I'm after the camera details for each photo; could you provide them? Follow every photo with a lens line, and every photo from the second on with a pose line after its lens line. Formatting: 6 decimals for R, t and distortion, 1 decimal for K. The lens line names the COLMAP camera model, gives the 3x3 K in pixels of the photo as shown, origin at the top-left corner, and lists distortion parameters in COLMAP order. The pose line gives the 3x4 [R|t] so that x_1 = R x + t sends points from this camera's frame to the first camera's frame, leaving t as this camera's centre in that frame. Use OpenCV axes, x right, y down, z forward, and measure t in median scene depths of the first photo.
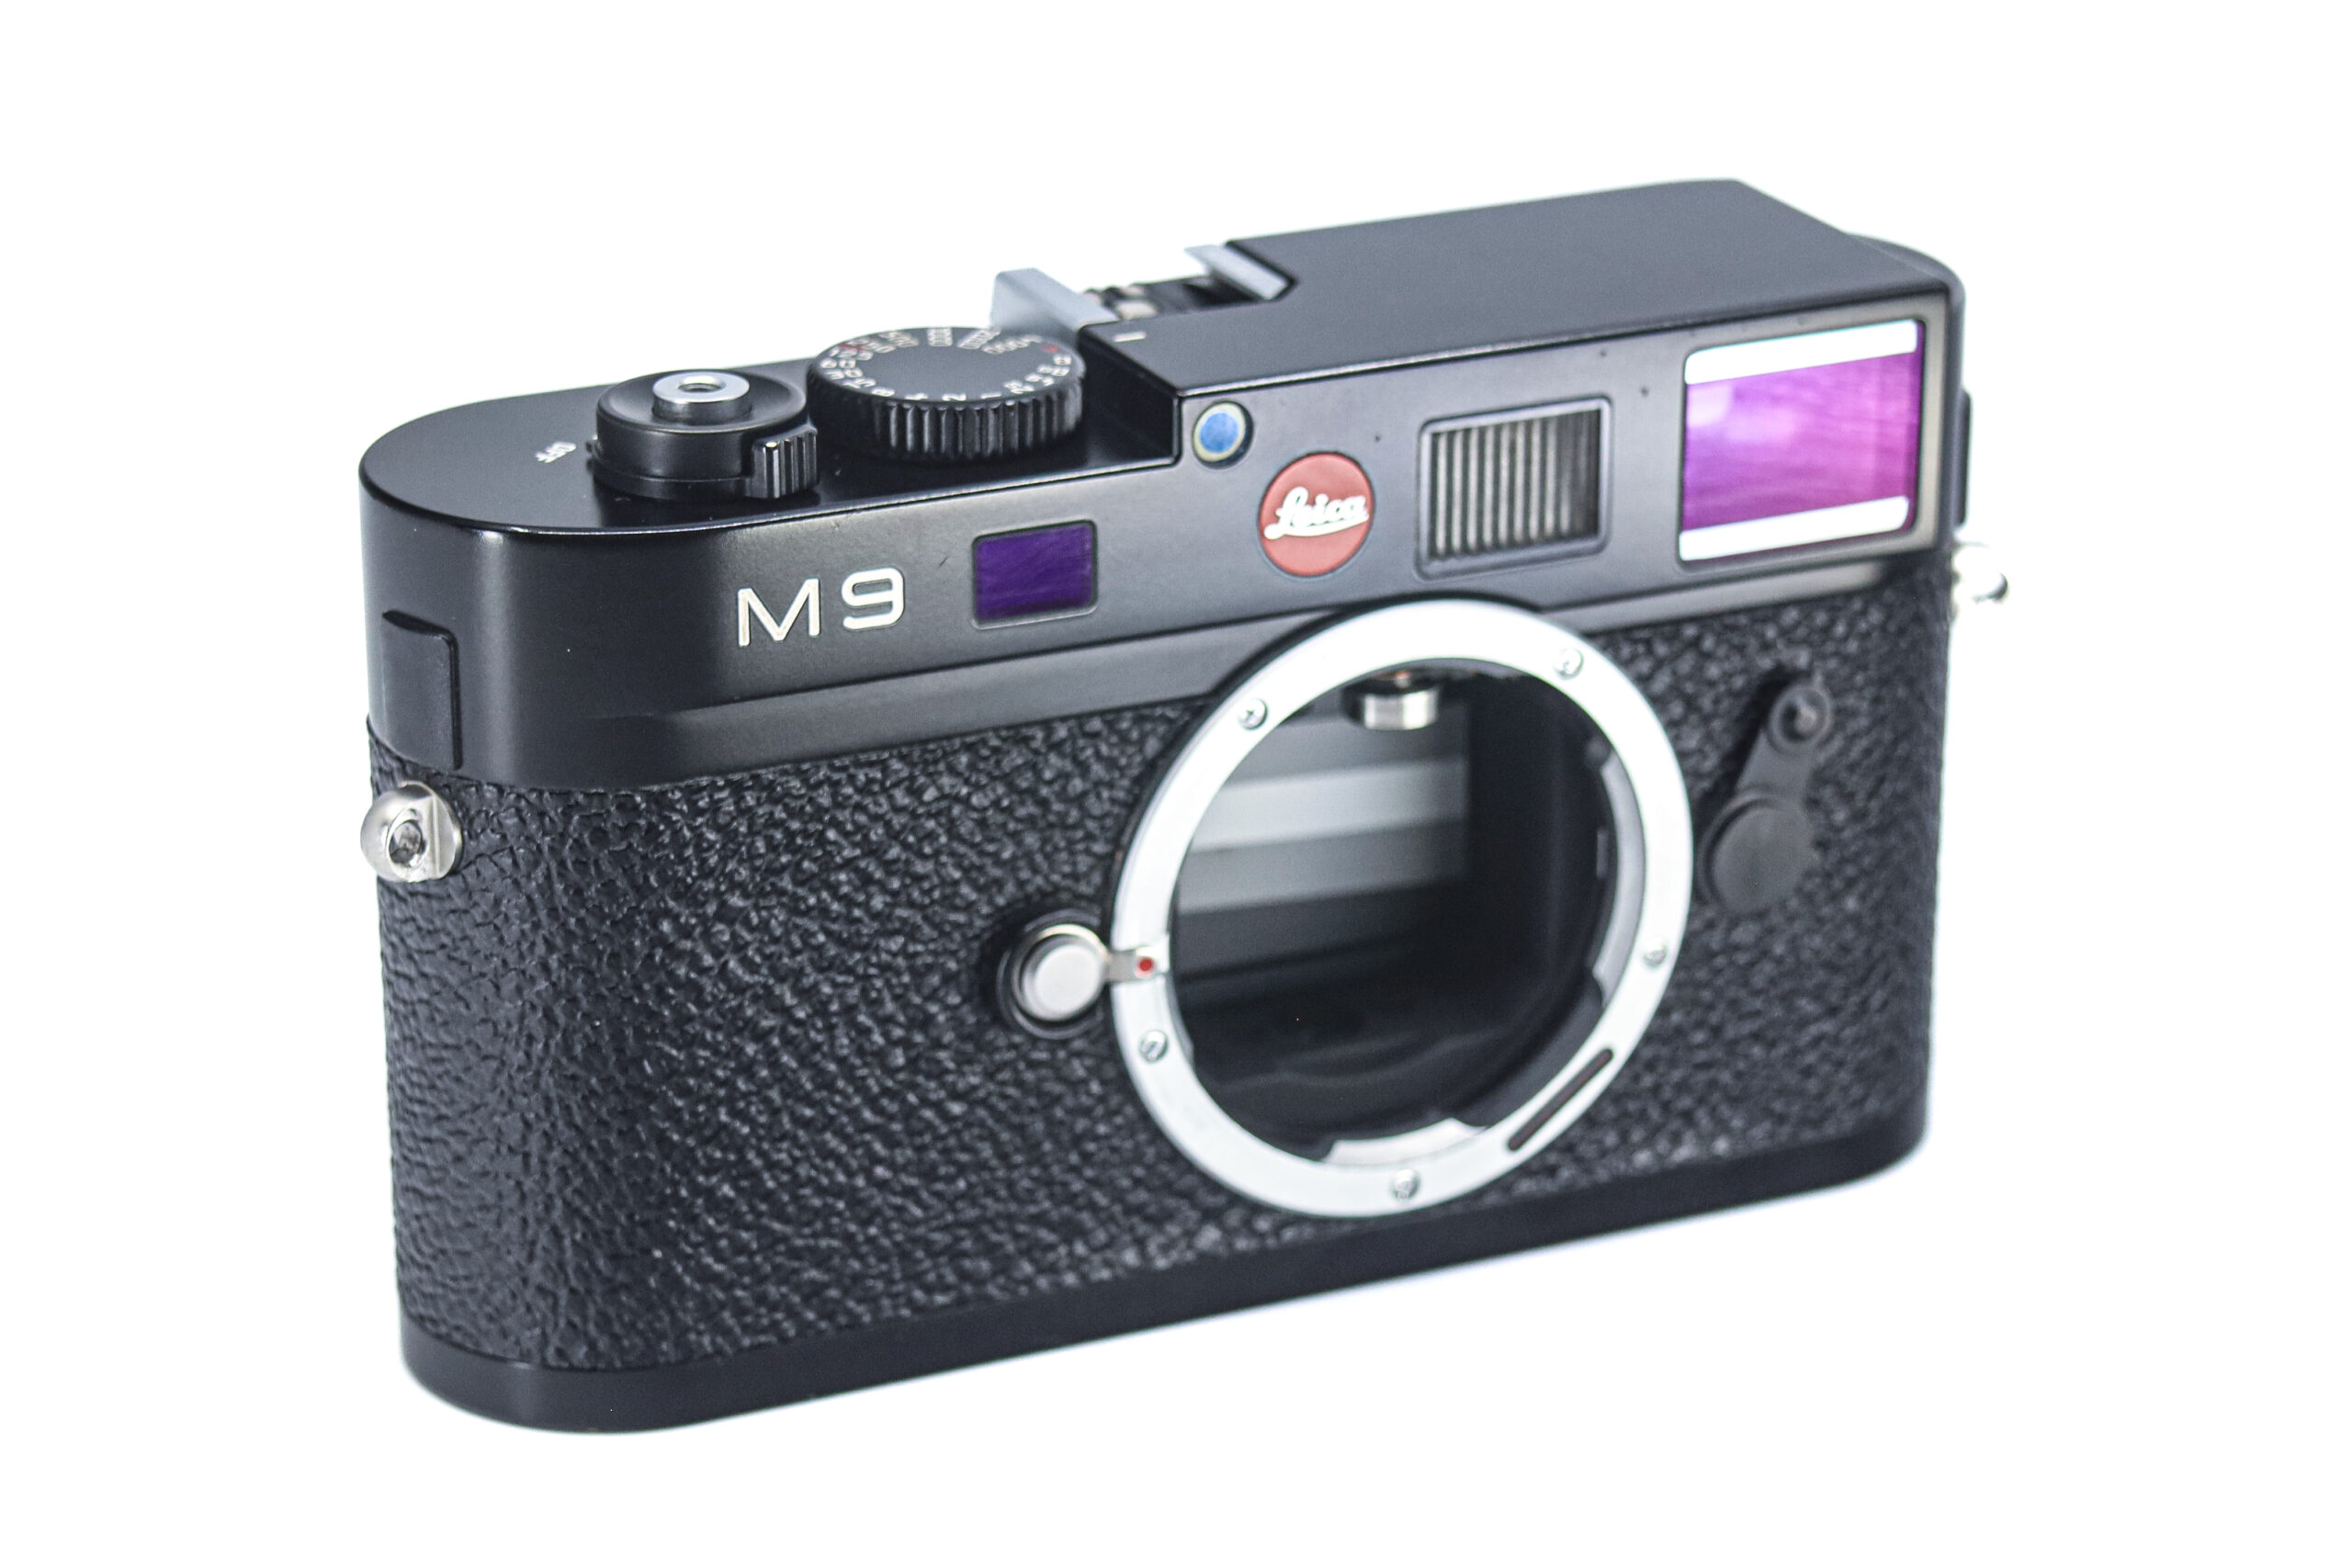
lens RADIAL K [[6593.6, 0, 1176.0], [0, 6593.6, 784.0], [0, 0, 1]] dist [0.119499, 0.181385]
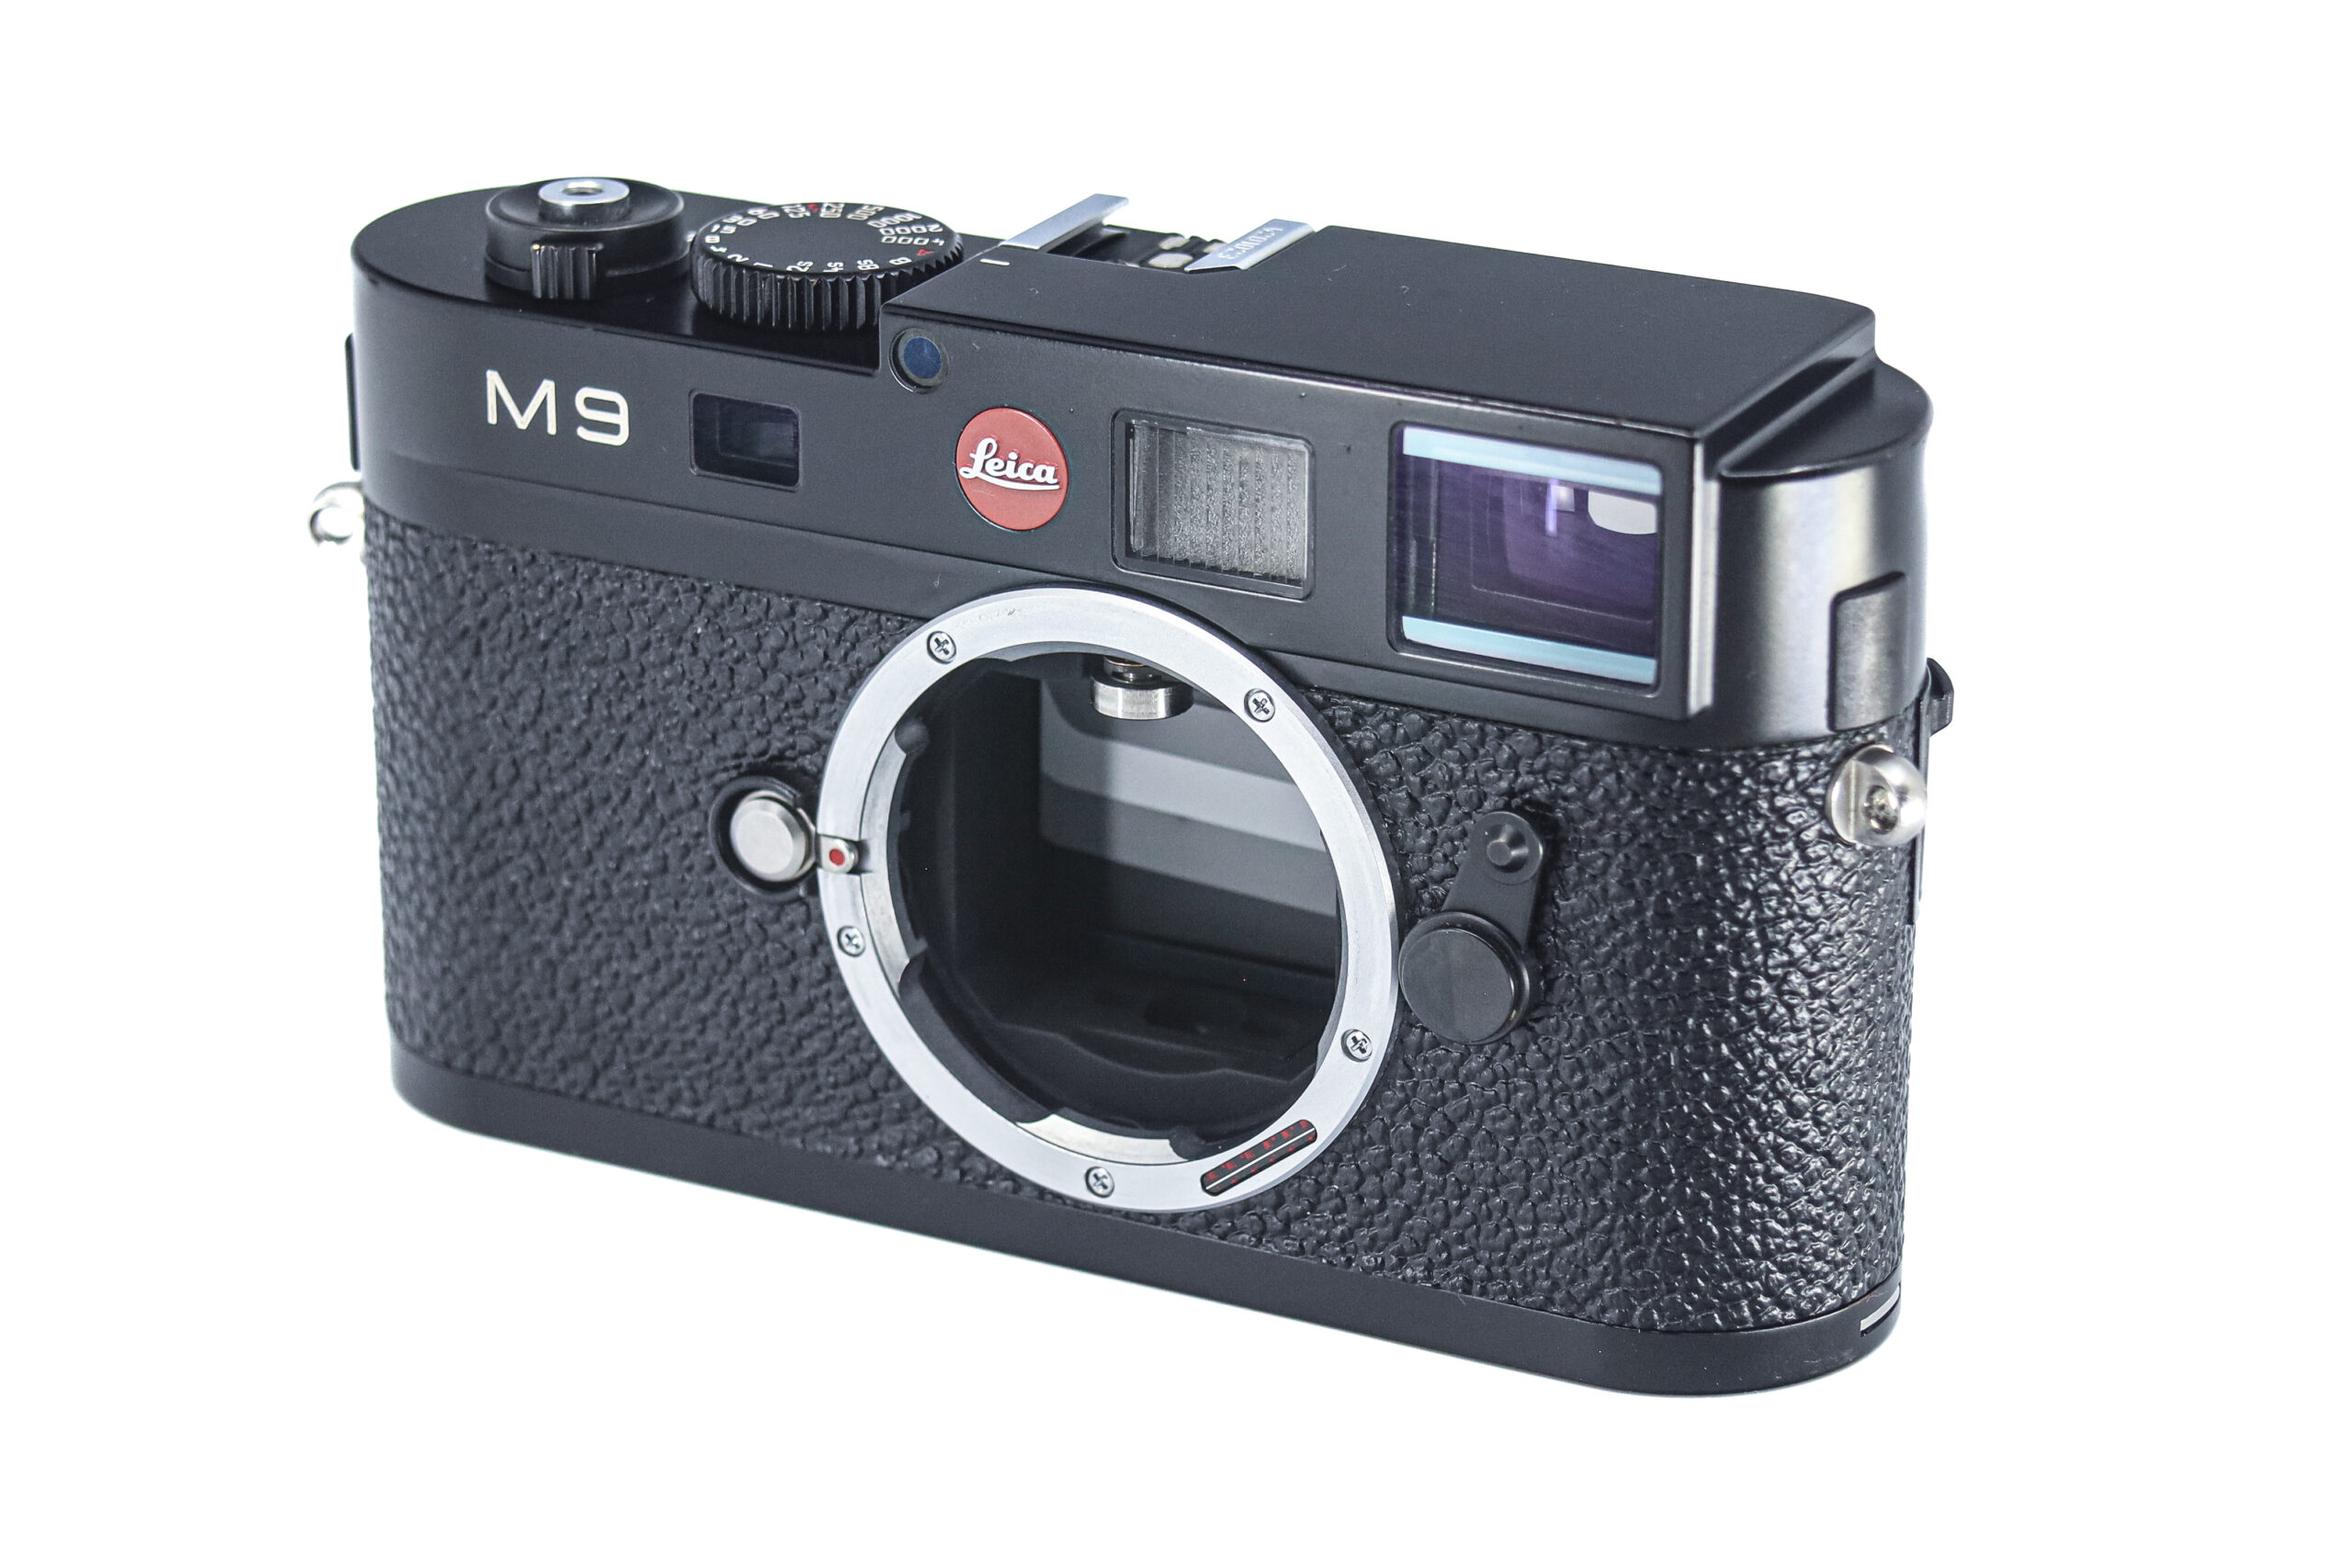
lens RADIAL K [[6593.6, 0, 1176.0], [0, 6593.6, 784.0], [0, 0, 1]] dist [0.119499, 0.181385]
pose [[0.601954, 0.285087, -0.745907, 0.795864], [-0.289632, 0.948438, 0.128759, -0.131793], [0.744154, 0.138531, 0.653486, 0.372665]]
